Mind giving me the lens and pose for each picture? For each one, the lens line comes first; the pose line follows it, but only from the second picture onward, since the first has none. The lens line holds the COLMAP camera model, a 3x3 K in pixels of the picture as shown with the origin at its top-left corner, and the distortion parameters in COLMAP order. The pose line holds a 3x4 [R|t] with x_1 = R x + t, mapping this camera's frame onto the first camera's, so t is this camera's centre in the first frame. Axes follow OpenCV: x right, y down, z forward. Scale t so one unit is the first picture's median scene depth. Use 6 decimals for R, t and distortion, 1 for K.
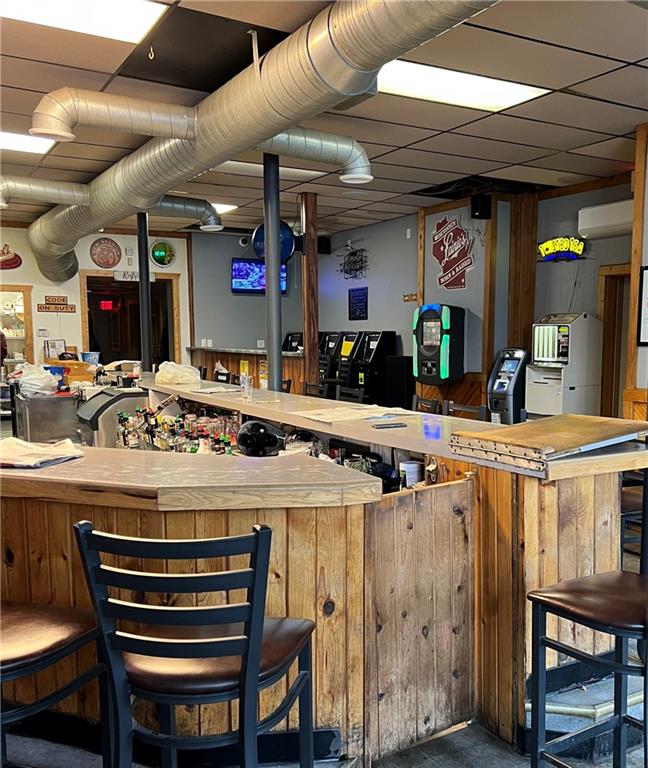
lens RADIAL K [[750.6, 0, 324.6], [0, 750.6, 384.8], [0, 0, 1]] dist [0.061415, 0.000000]
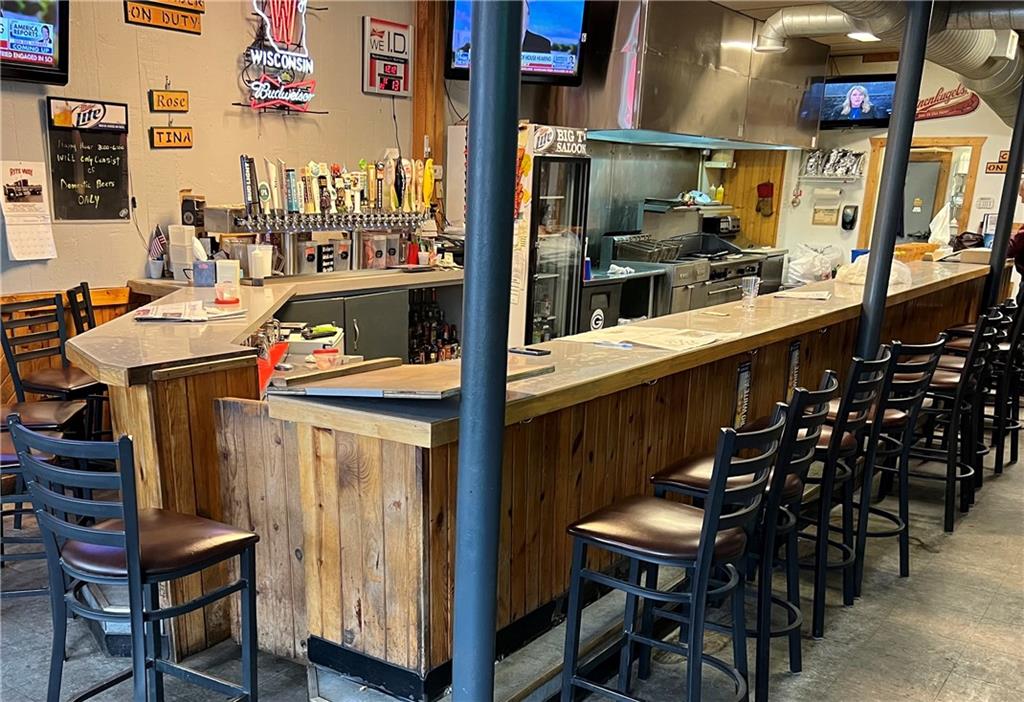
lens RADIAL K [[1016.4, 0, 512.9], [0, 1016.4, 351.8], [0, 0, 1]] dist [-0.002720, 0.000000]
pose [[0.425769, 0.148268, -0.892601, 1.355110], [-0.062640, 0.988946, 0.134392, -0.117370], [0.902661, -0.001308, 0.430350, 0.690875]]
